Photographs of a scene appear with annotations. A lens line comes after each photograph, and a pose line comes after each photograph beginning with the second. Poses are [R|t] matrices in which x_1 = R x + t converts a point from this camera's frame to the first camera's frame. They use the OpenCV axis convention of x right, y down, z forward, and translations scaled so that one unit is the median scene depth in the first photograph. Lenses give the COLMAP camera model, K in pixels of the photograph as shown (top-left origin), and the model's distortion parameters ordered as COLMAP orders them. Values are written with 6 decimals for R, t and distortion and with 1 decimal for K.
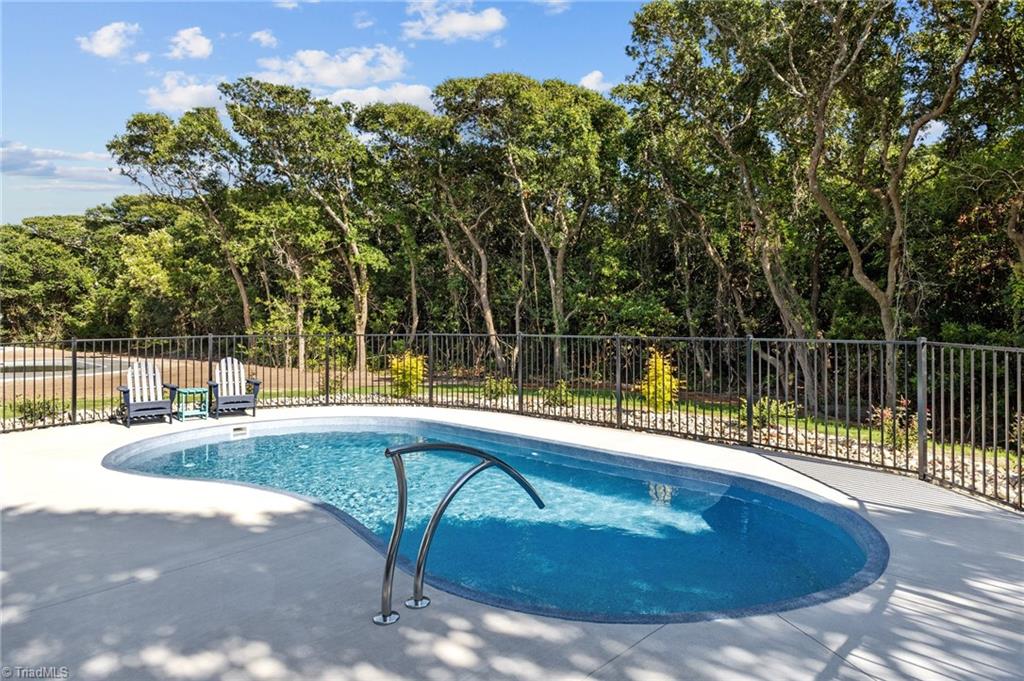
lens RADIAL K [[646.6, 0, 514.0], [0, 646.6, 337.6], [0, 0, 1]] dist [0.023446, -0.000443]
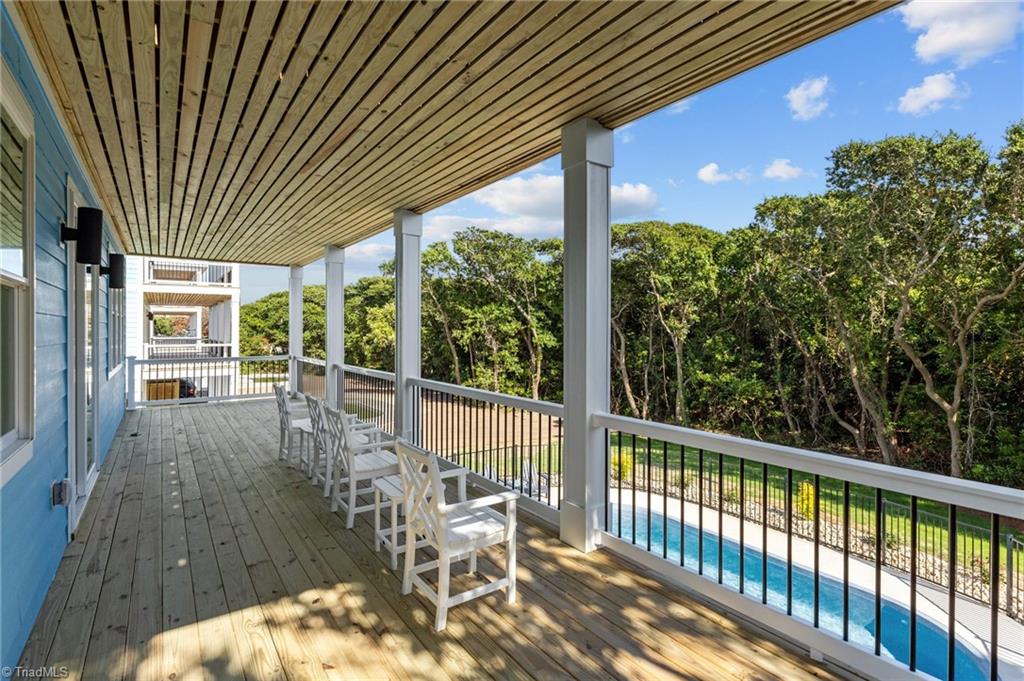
lens RADIAL K [[495.7, 0, 510.0], [0, 495.7, 335.8], [0, 0, 1]] dist [0.005817, 0.000590]
pose [[0.987272, 0.007468, -0.158867, -0.127679], [-0.008246, 0.999957, -0.004237, -0.130596], [0.158829, 0.005493, 0.987291, -0.135049]]
